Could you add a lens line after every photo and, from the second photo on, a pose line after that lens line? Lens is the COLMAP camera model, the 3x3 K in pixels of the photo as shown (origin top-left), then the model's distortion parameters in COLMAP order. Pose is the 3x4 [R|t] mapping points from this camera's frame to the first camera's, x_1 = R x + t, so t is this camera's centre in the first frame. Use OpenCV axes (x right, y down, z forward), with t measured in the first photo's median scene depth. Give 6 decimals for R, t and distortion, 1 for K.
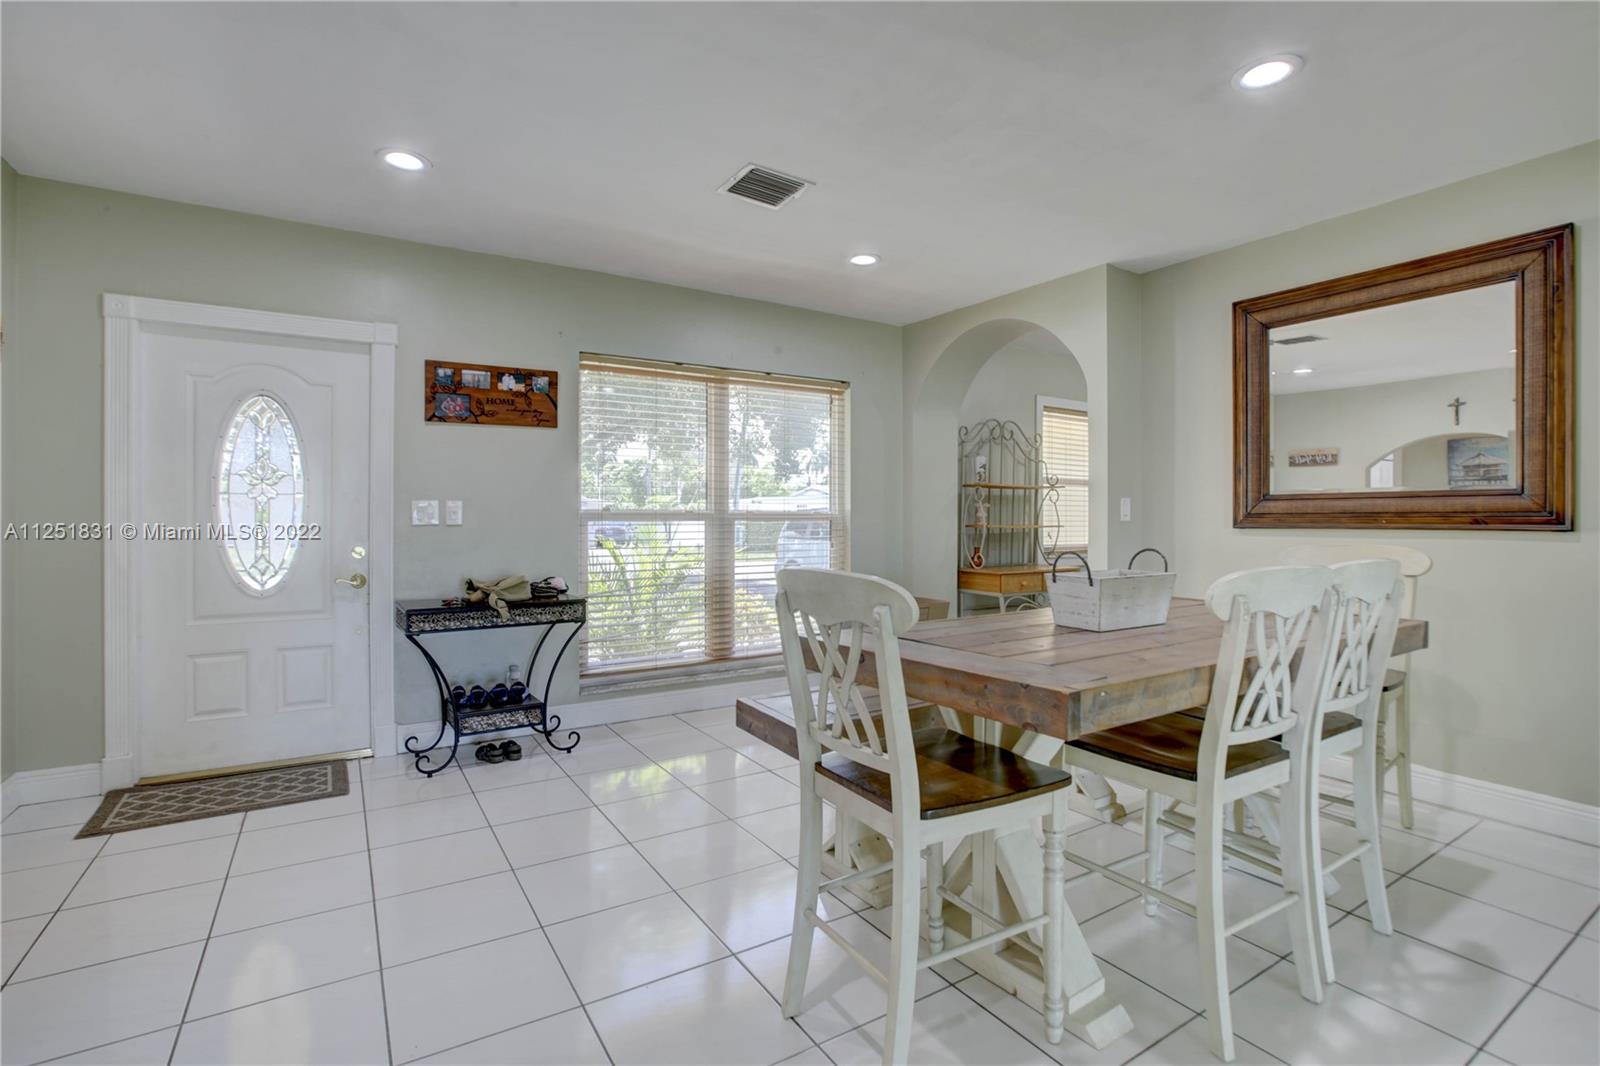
lens RADIAL K [[753.5, 0, 785.4], [0, 753.5, 527.0], [0, 0, 1]] dist [-0.040761, 0.014288]
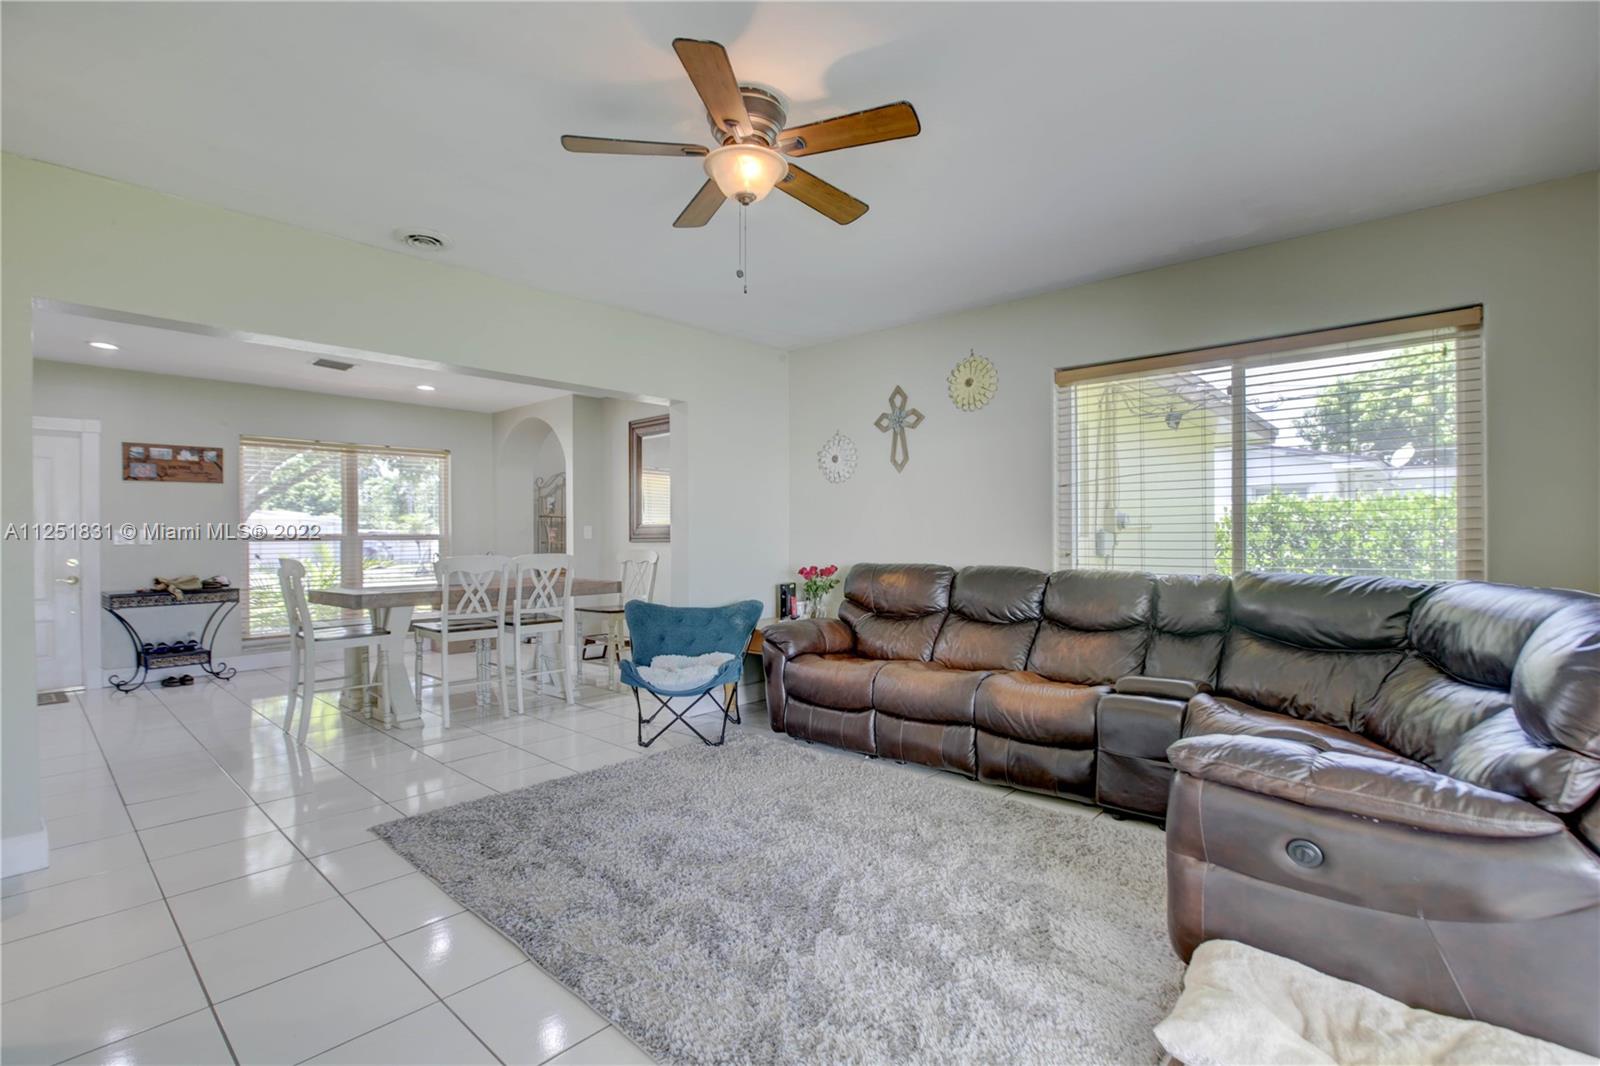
lens RADIAL K [[753.5, 0, 808.2], [0, 753.5, 544.6], [0, 0, 1]] dist [-0.040761, 0.014288]
pose [[0.959246, -0.009057, 0.282427, 0.484767], [0.009460, 0.999955, -0.000064, 0.011063], [-0.282414, 0.002733, 0.959289, -0.933750]]
